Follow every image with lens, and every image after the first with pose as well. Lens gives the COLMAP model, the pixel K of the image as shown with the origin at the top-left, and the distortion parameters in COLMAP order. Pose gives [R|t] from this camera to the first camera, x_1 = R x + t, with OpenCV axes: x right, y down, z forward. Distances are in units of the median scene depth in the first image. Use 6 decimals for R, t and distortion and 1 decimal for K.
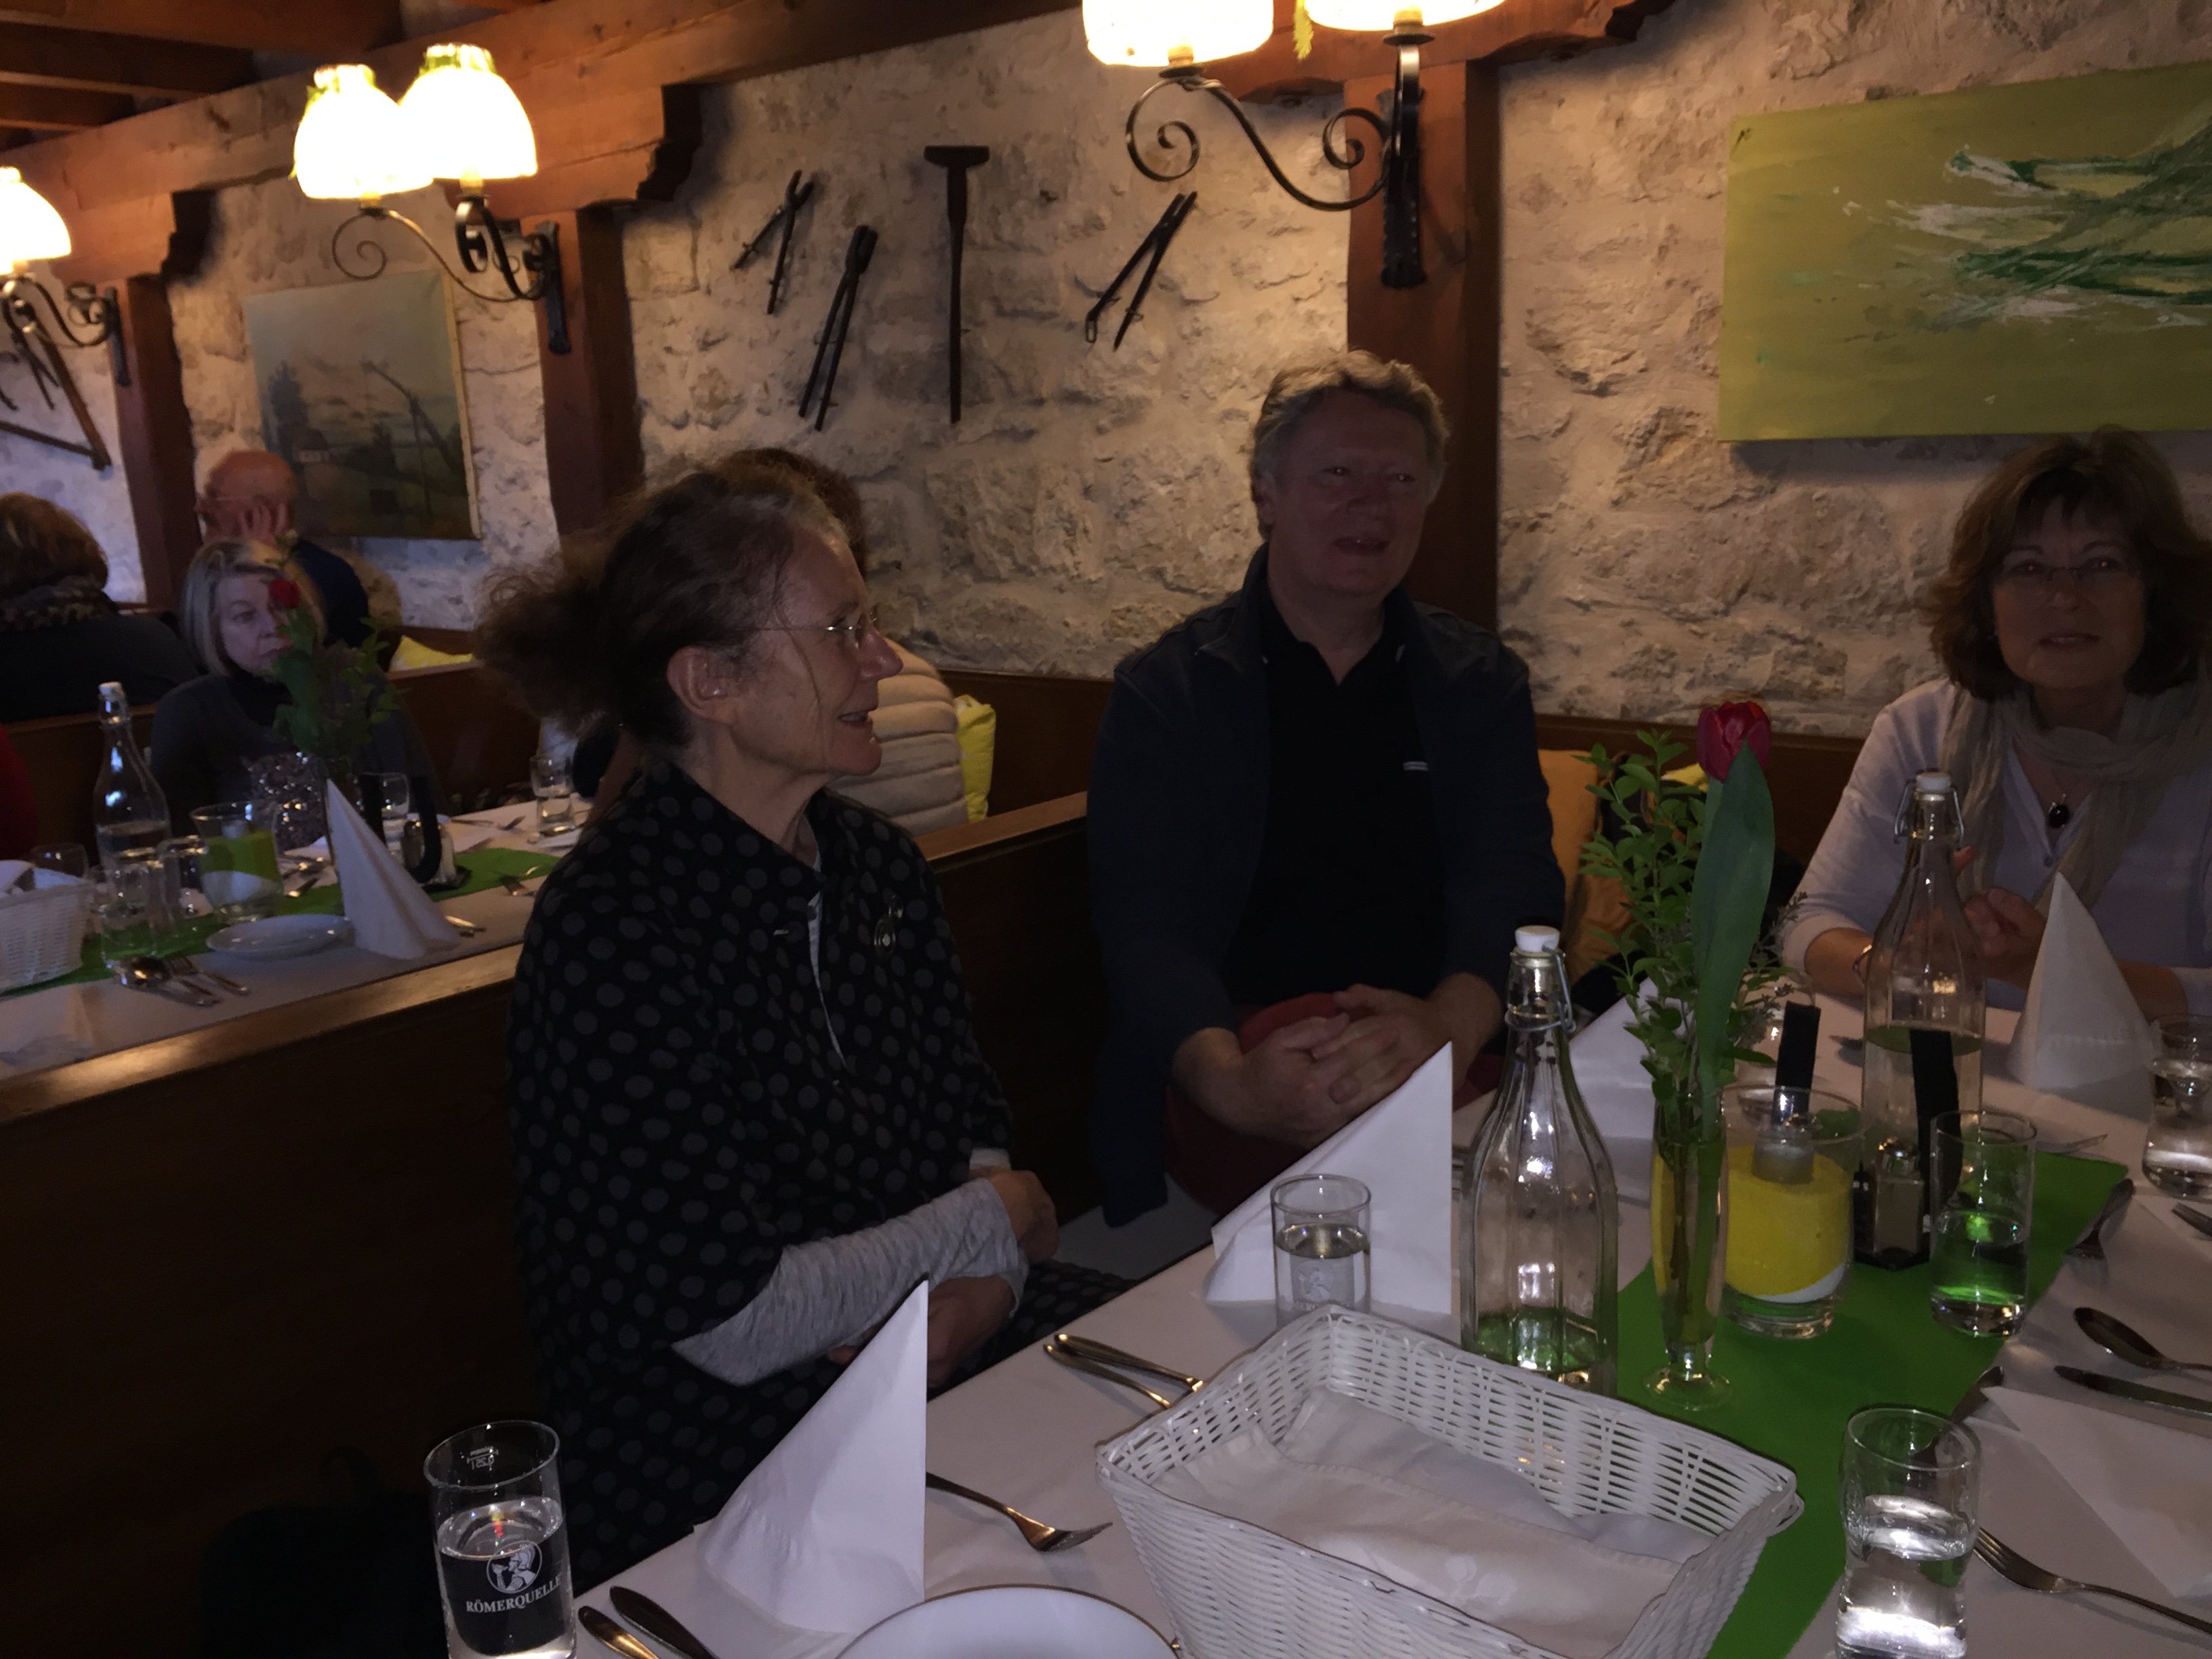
lens RADIAL K [[1884.6, 0, 1095.7], [0, 1884.6, 841.5], [0, 0, 1]] dist [0.077339, -0.100467]
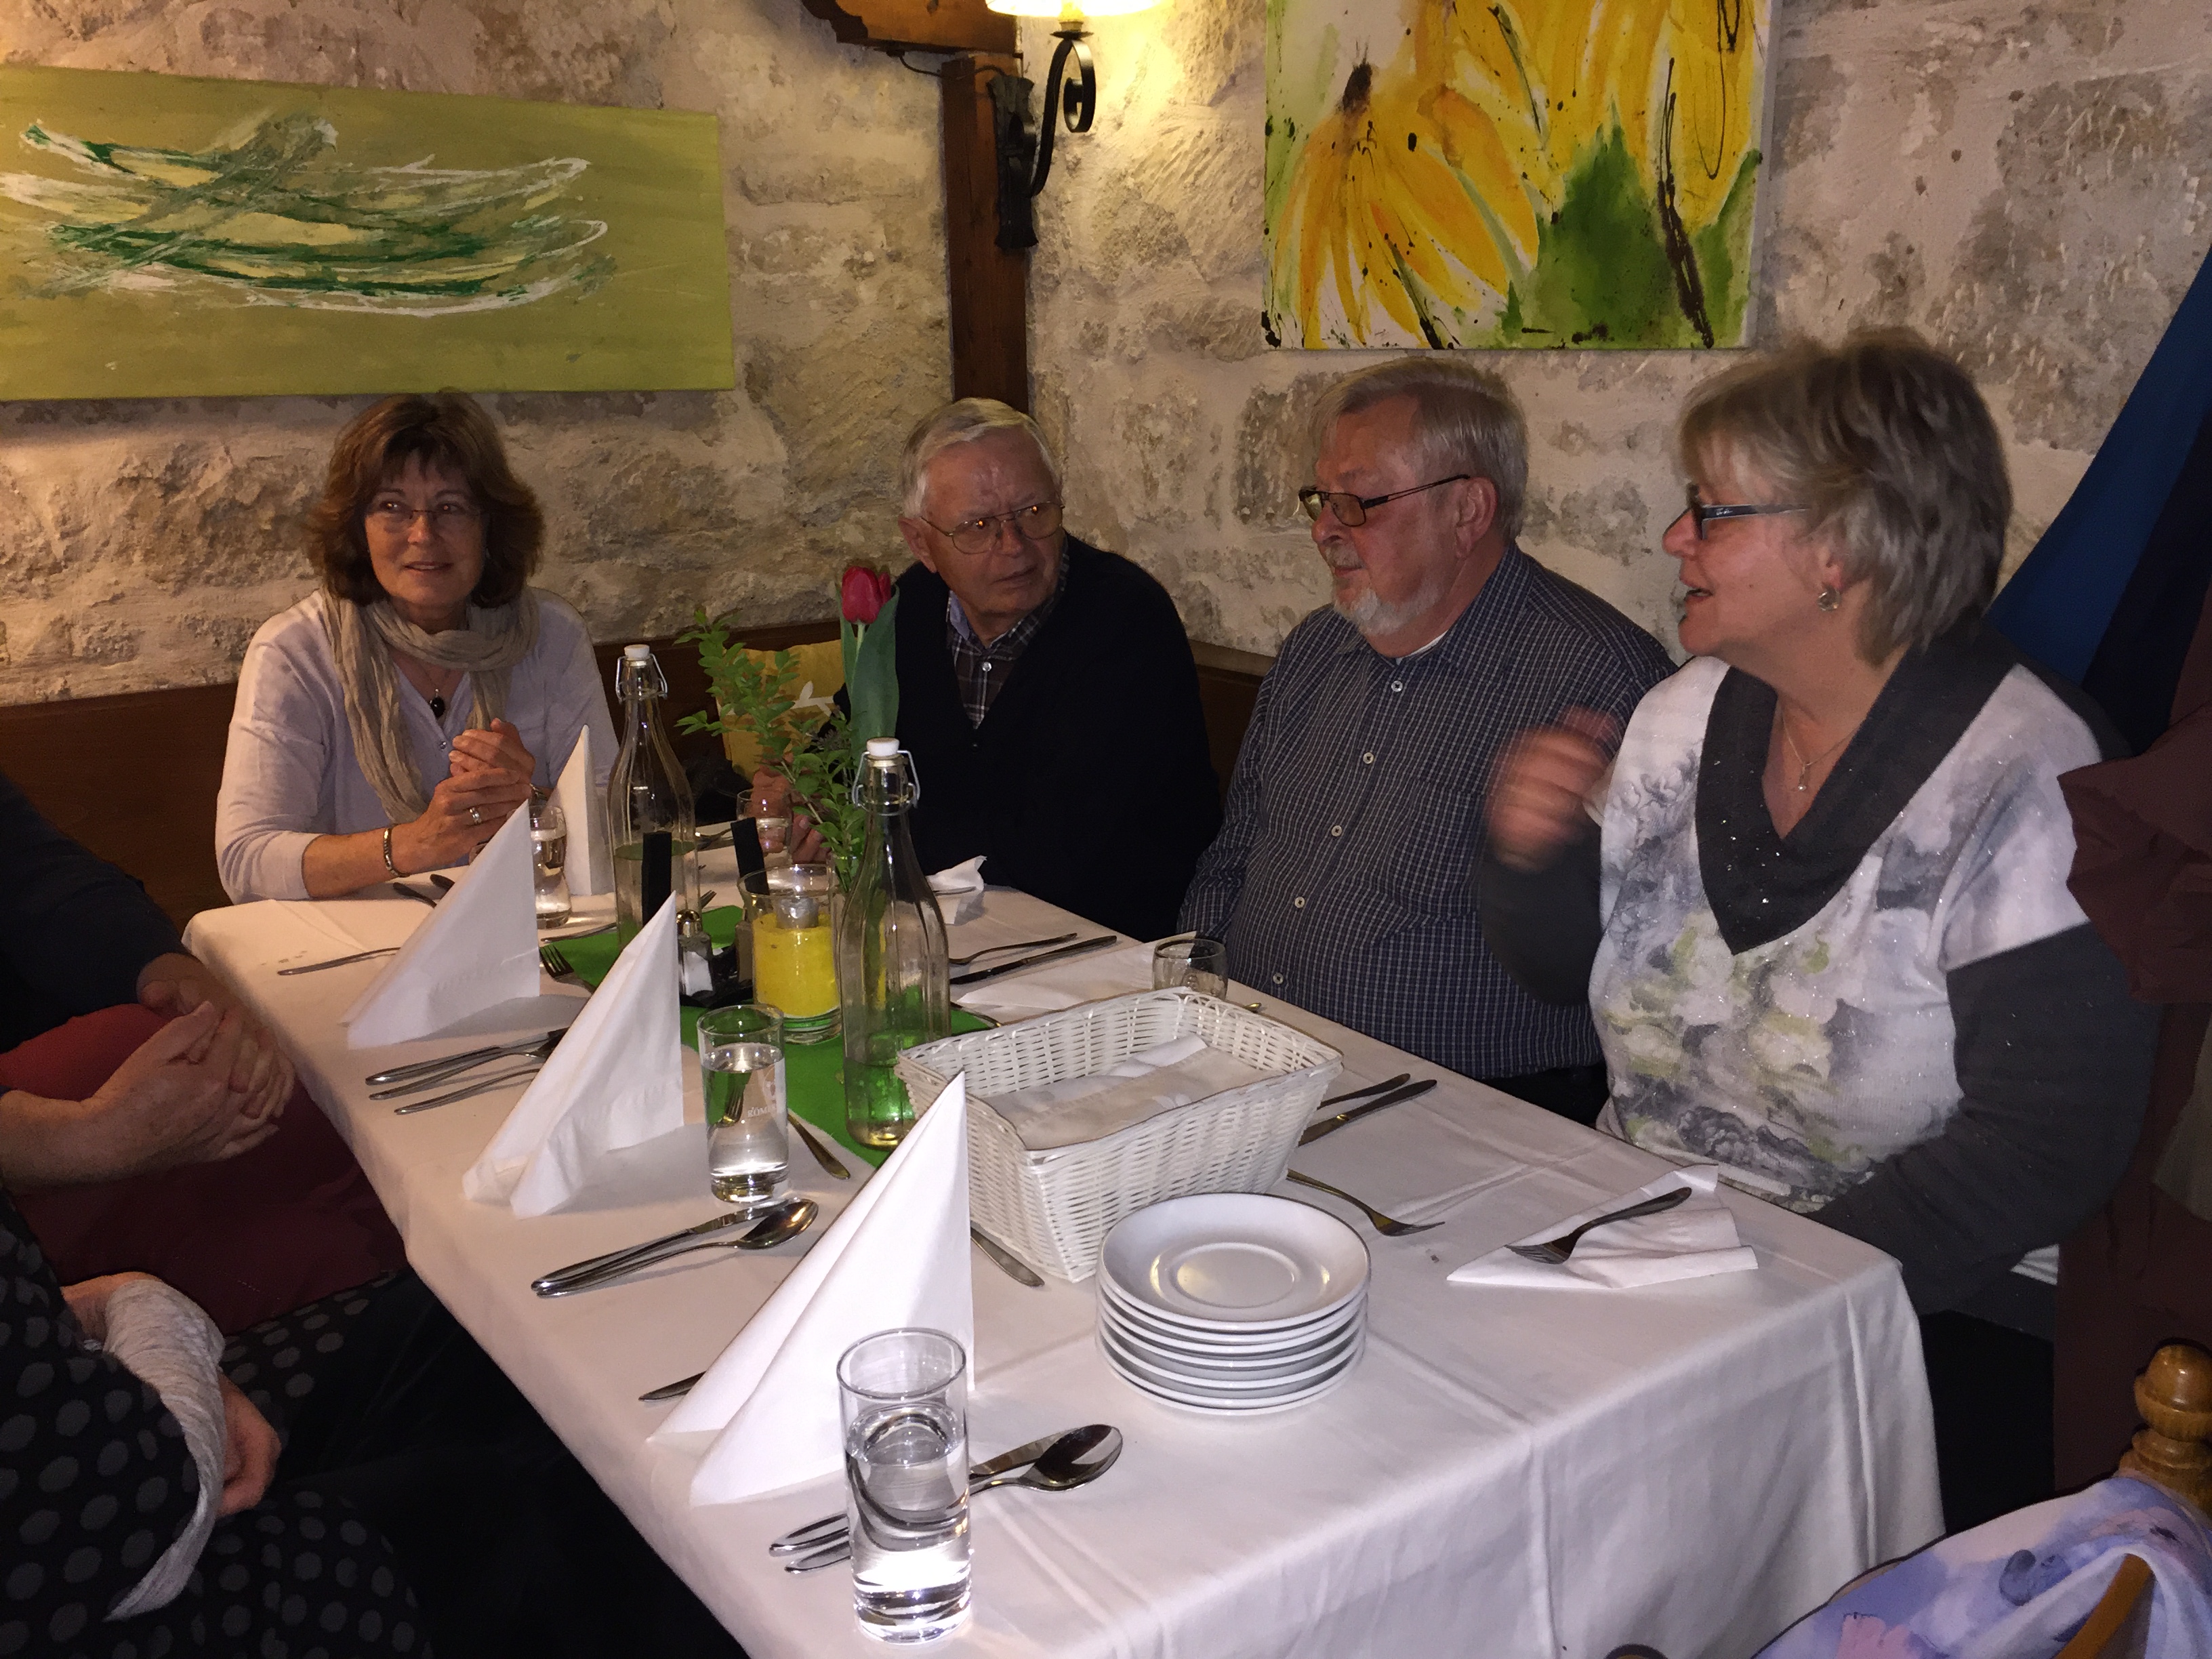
lens RADIAL K [[1884.6, 0, 1103.8], [0, 1884.6, 838.2], [0, 0, 1]] dist [0.077339, -0.100467]
pose [[0.229645, -0.221723, 0.947682, -0.369069], [0.212086, 0.961706, 0.173611, -0.035233], [-0.949886, 0.161121, 0.267876, 0.179118]]
